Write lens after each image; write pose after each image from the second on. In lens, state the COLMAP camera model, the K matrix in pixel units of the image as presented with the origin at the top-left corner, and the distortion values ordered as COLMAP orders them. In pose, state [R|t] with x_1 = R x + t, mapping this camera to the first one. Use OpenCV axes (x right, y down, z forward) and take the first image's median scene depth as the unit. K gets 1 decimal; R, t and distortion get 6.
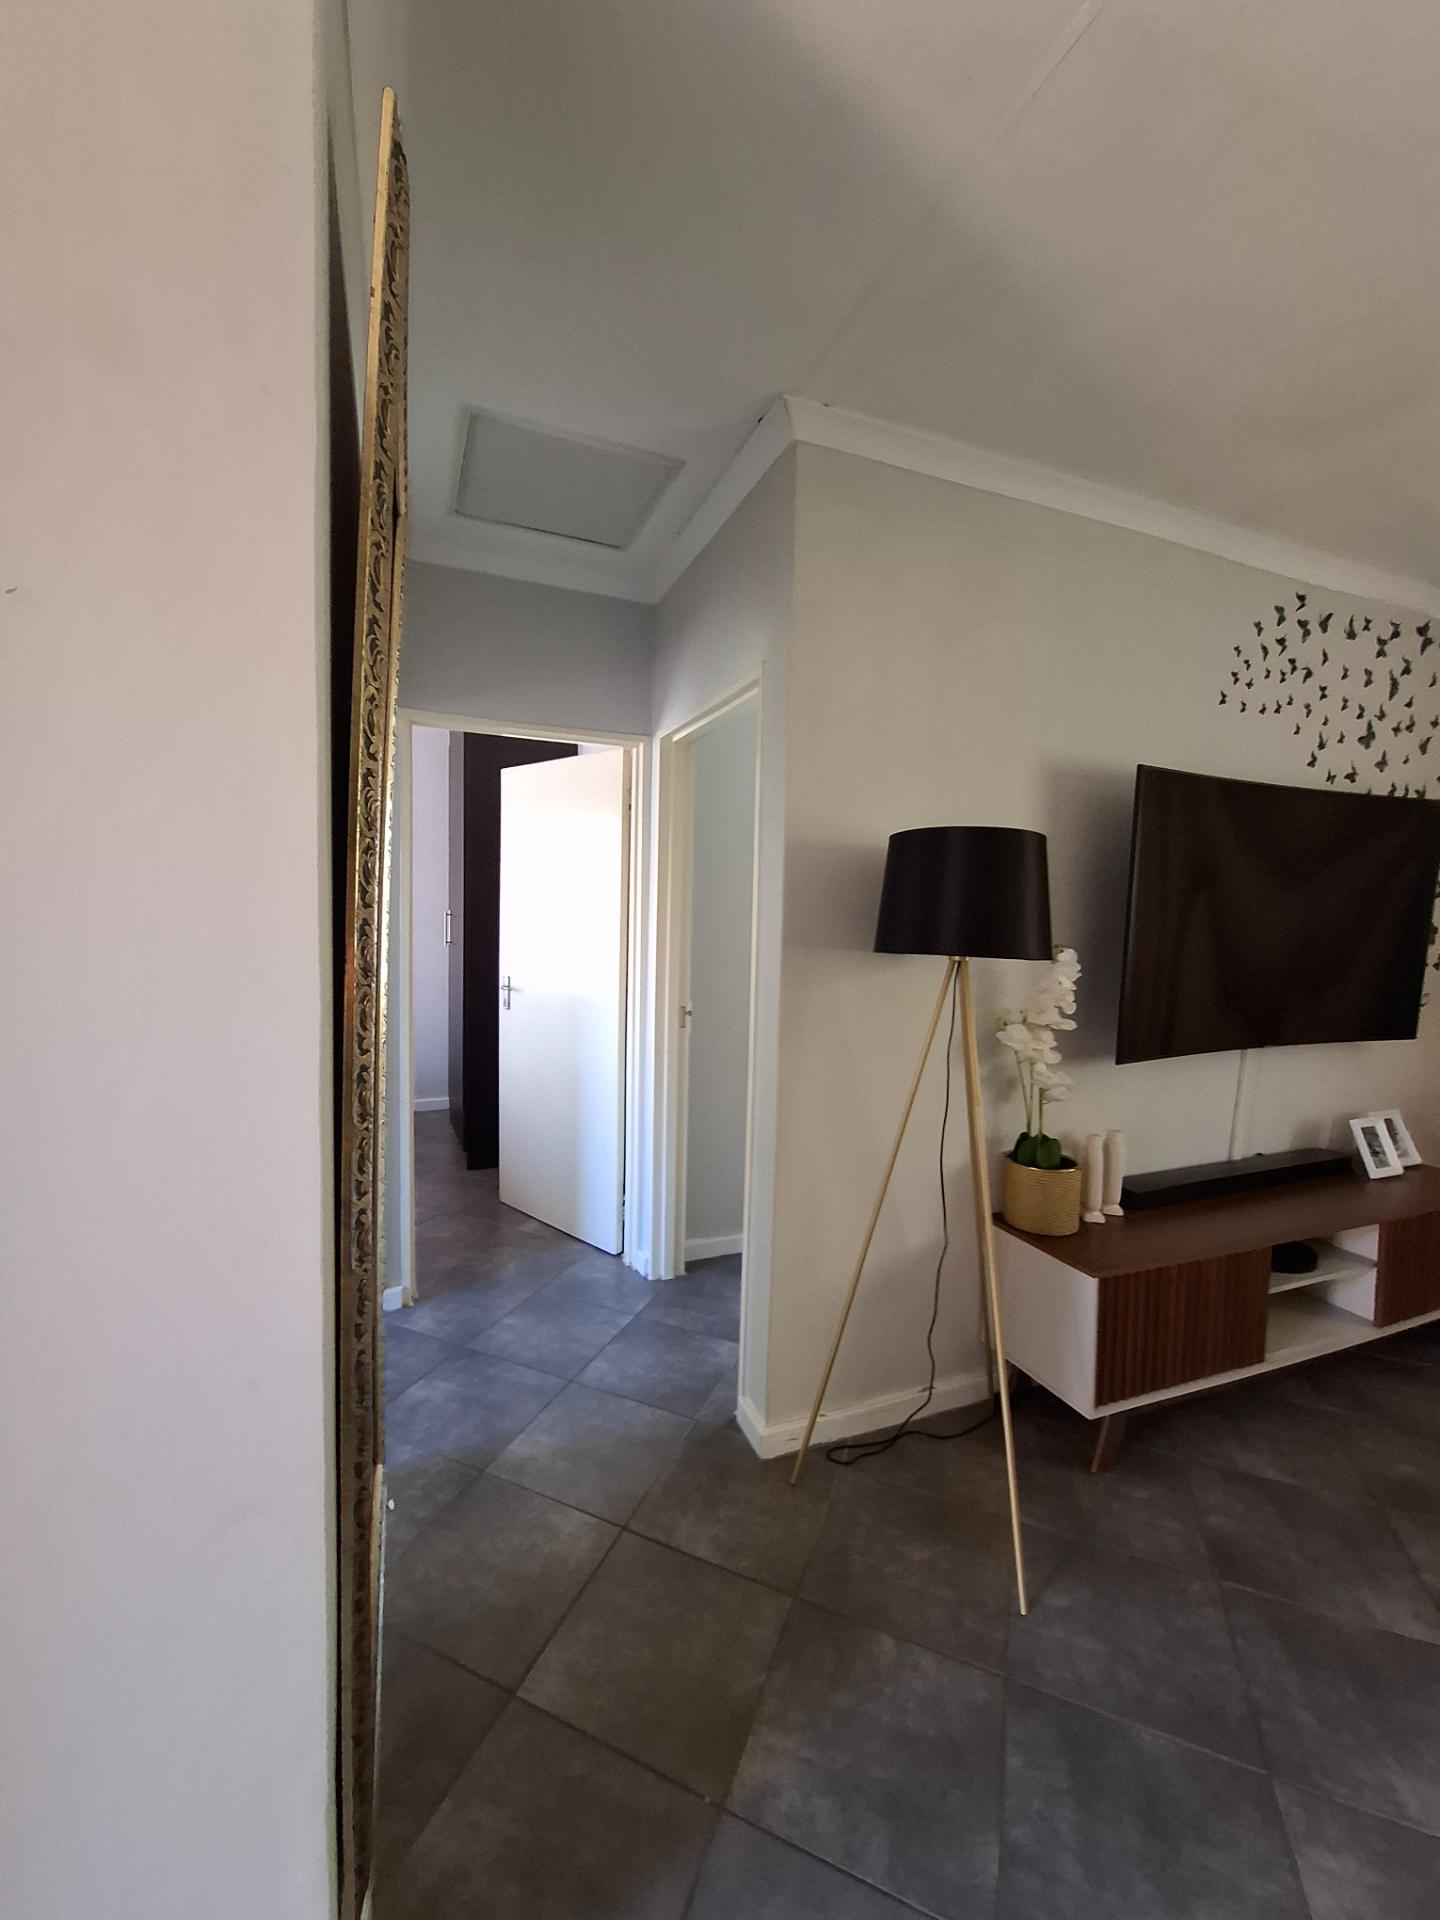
lens RADIAL K [[794.3, 0, 720.0], [0, 794.3, 960.0], [0, 0, 1]] dist [-0.001514, -0.000276]
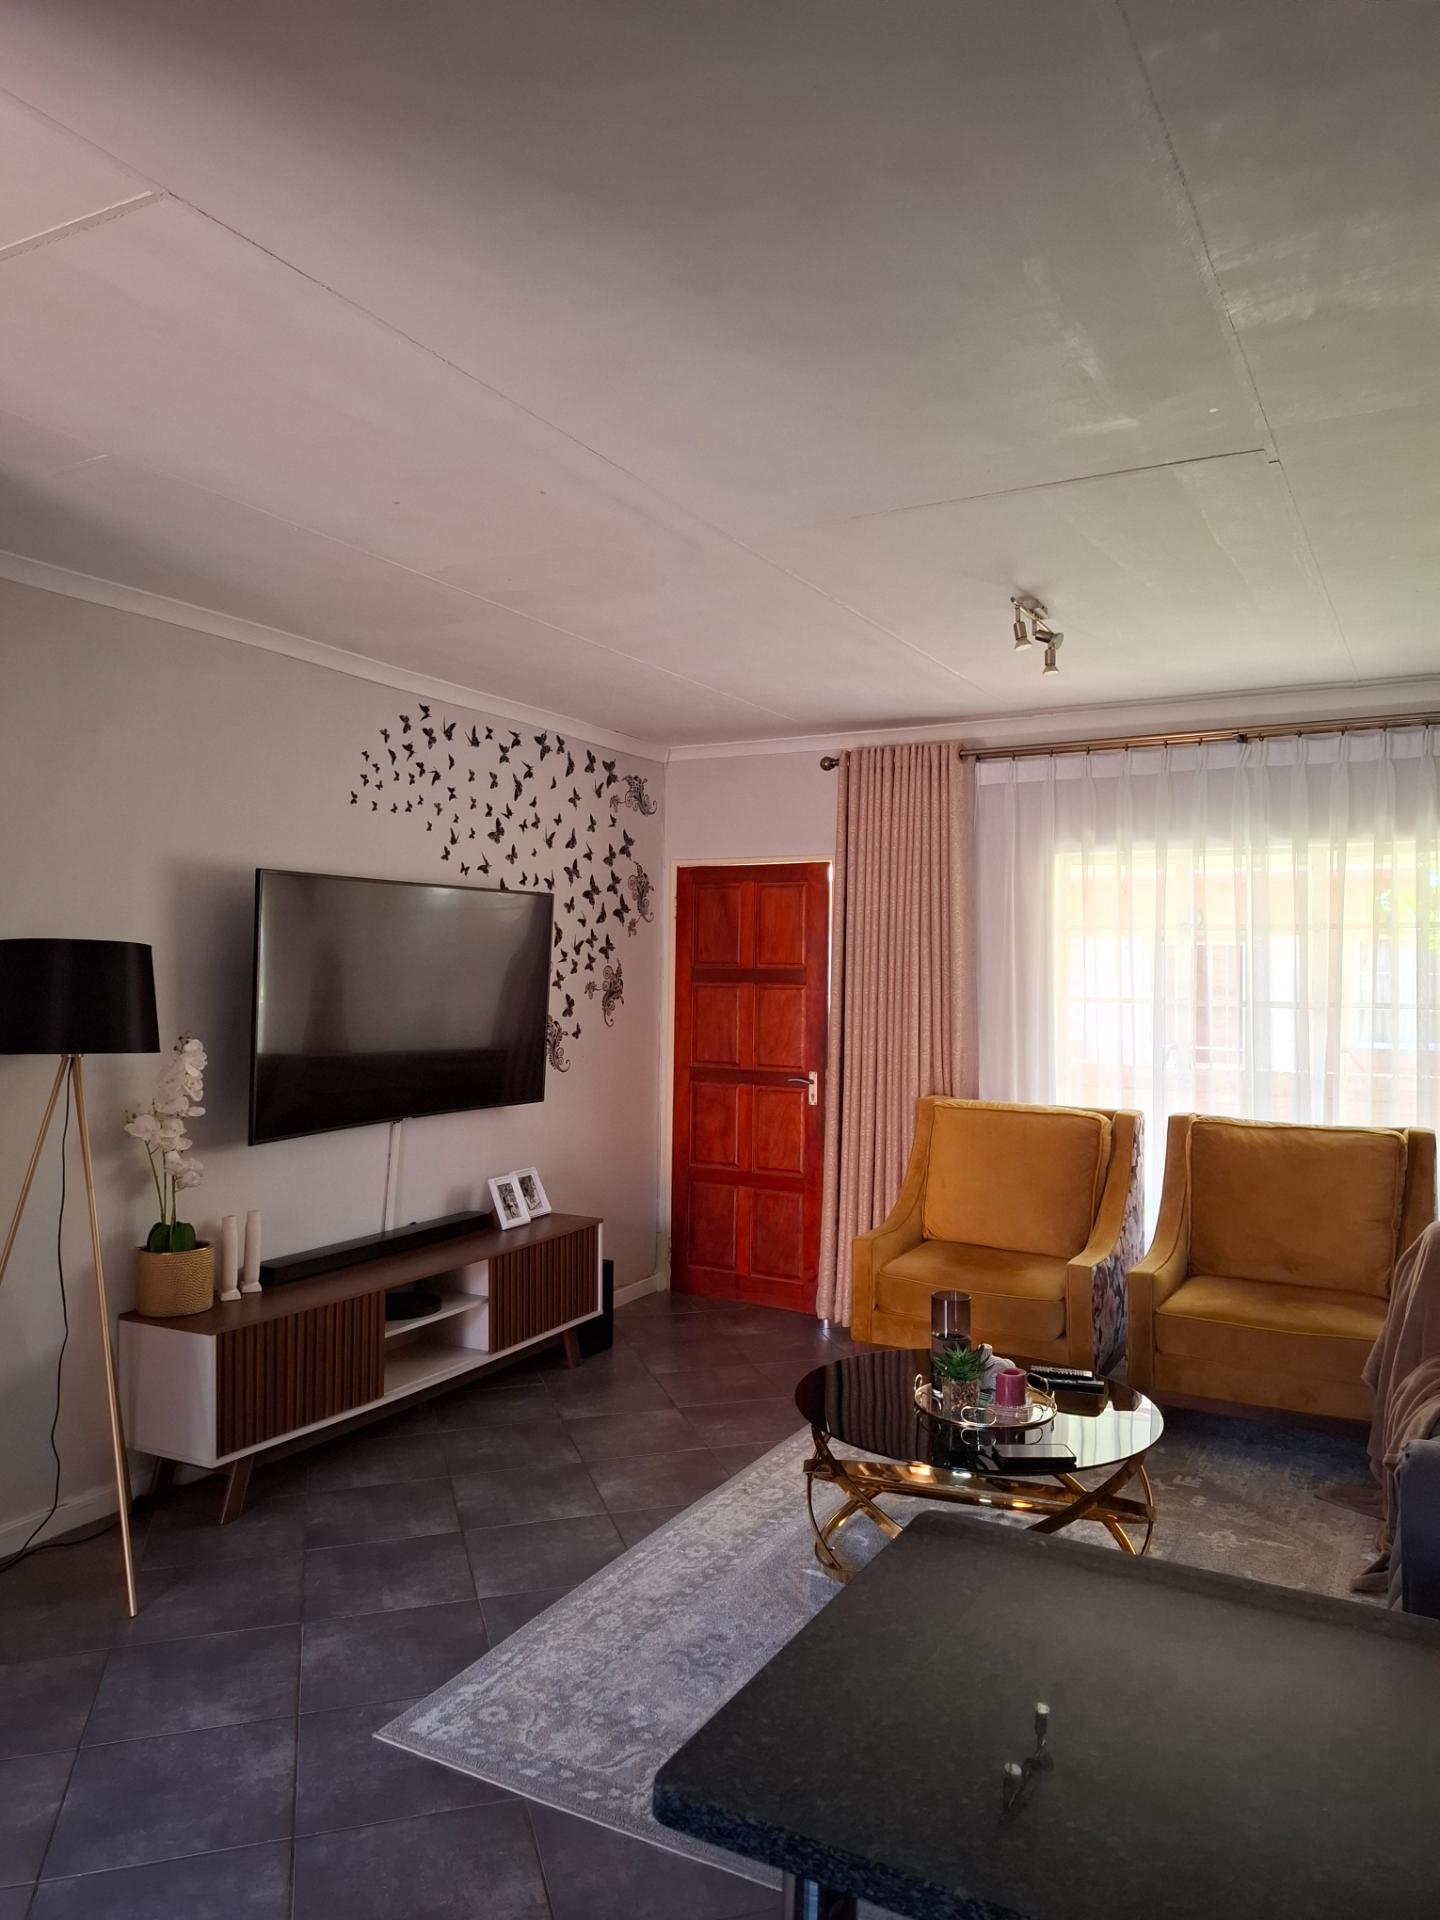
lens RADIAL K [[1340.9, 0, 720.0], [0, 1340.9, 960.0], [0, 0, 1]] dist [0.130681, -0.202834]
pose [[0.796899, -0.010977, 0.604013, -0.080817], [0.046961, 0.997935, -0.043821, -0.006032], [-0.602285, 0.063286, 0.795769, -0.720459]]
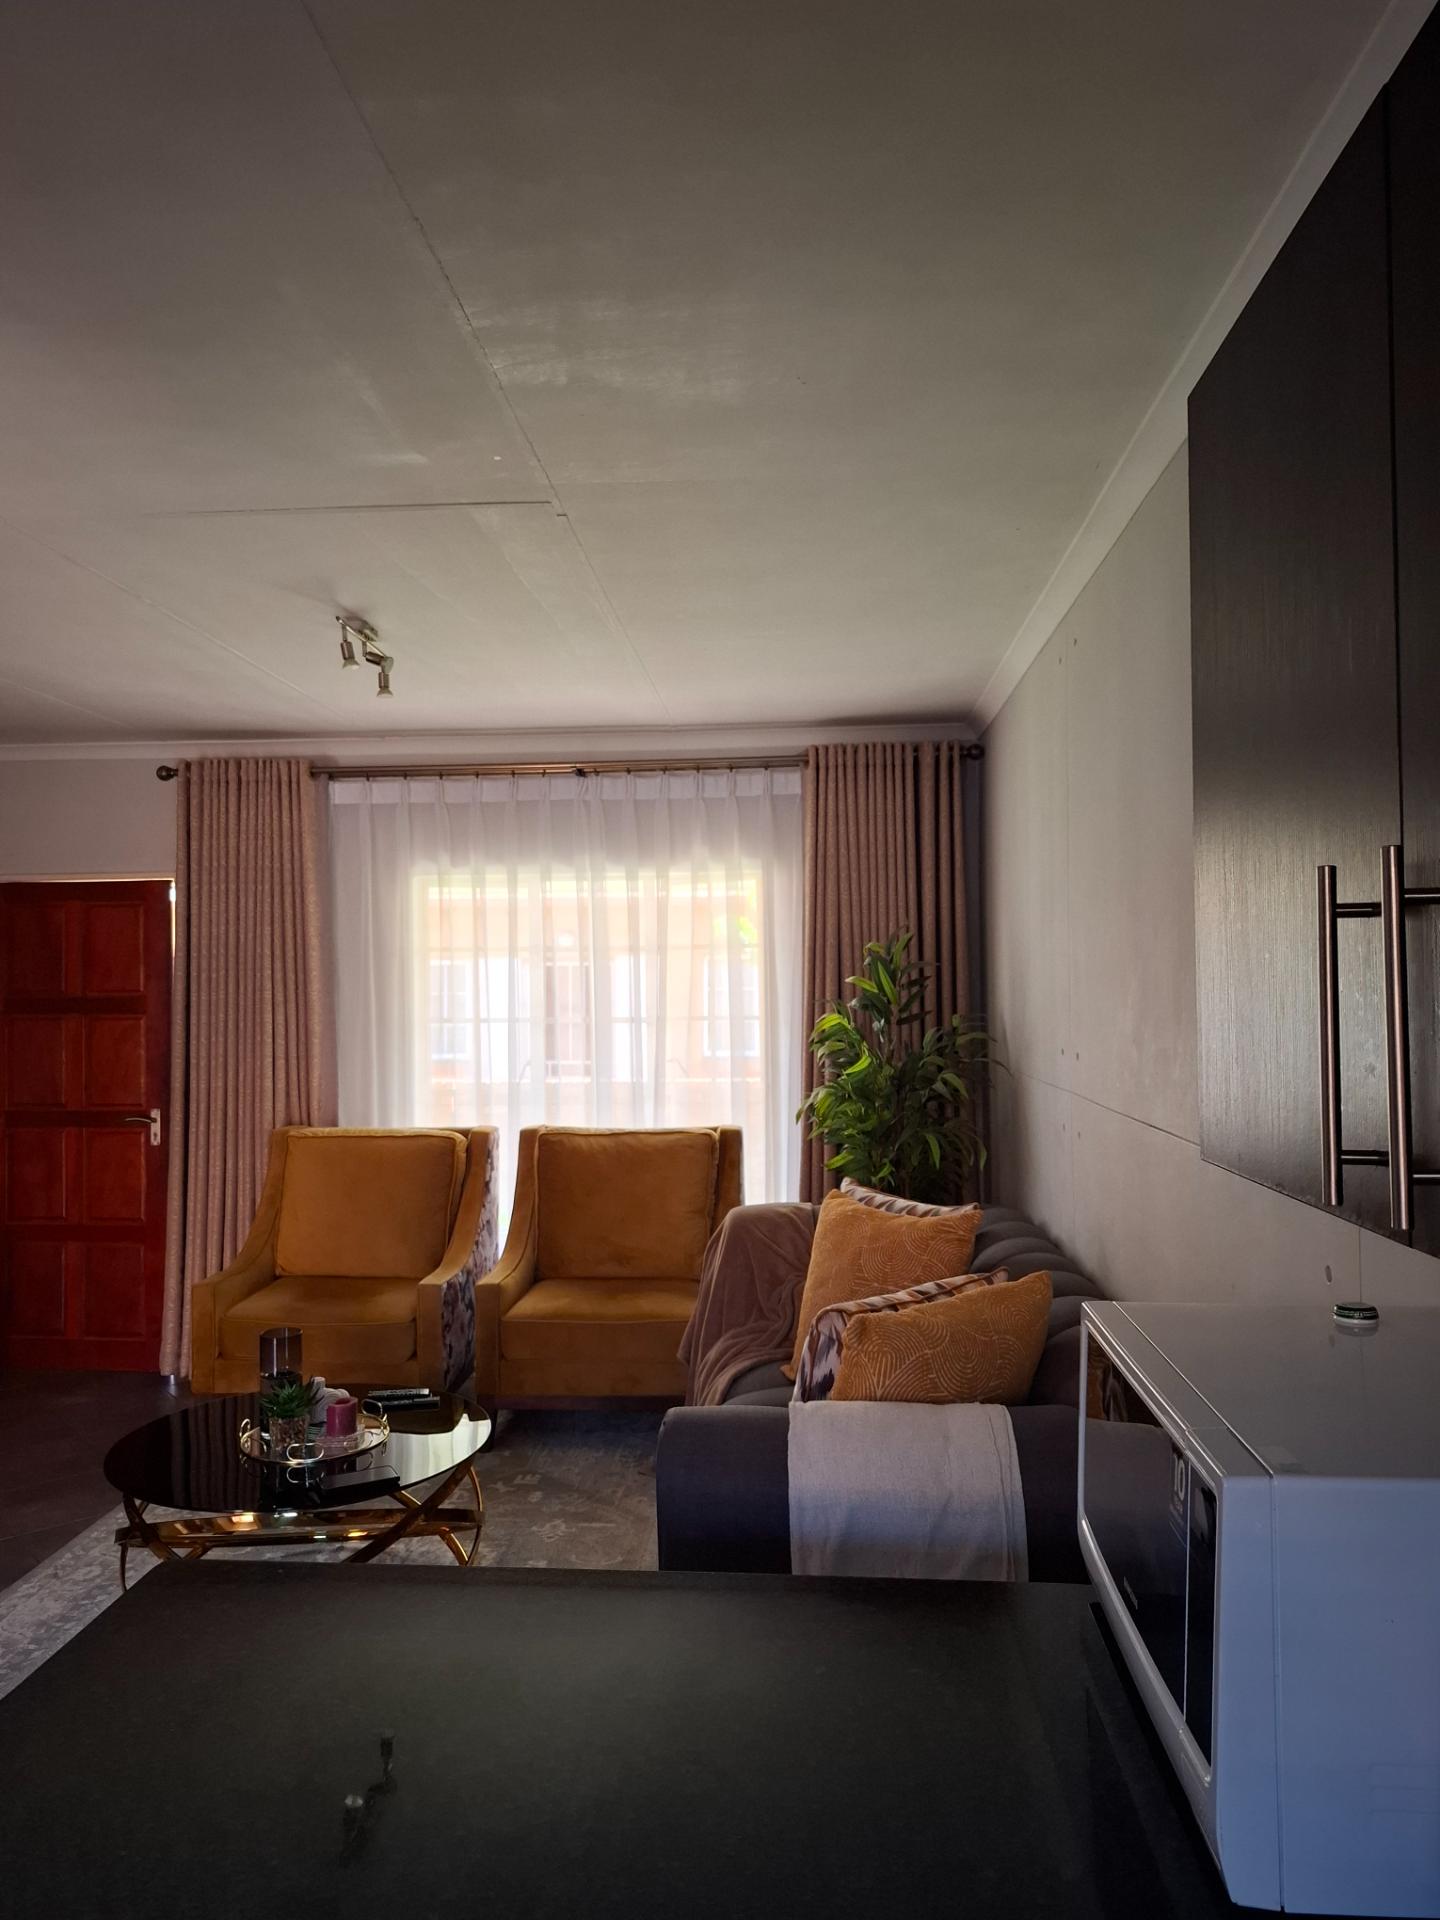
lens RADIAL K [[1357.5, 0, 715.7], [0, 1357.5, 972.1], [0, 0, 1]] dist [0.104567, -0.170244]
pose [[0.474172, -0.015343, 0.880298, -0.045478], [0.077422, 0.996701, -0.024331, -0.001151], [-0.877021, 0.079692, 0.473796, -0.782307]]
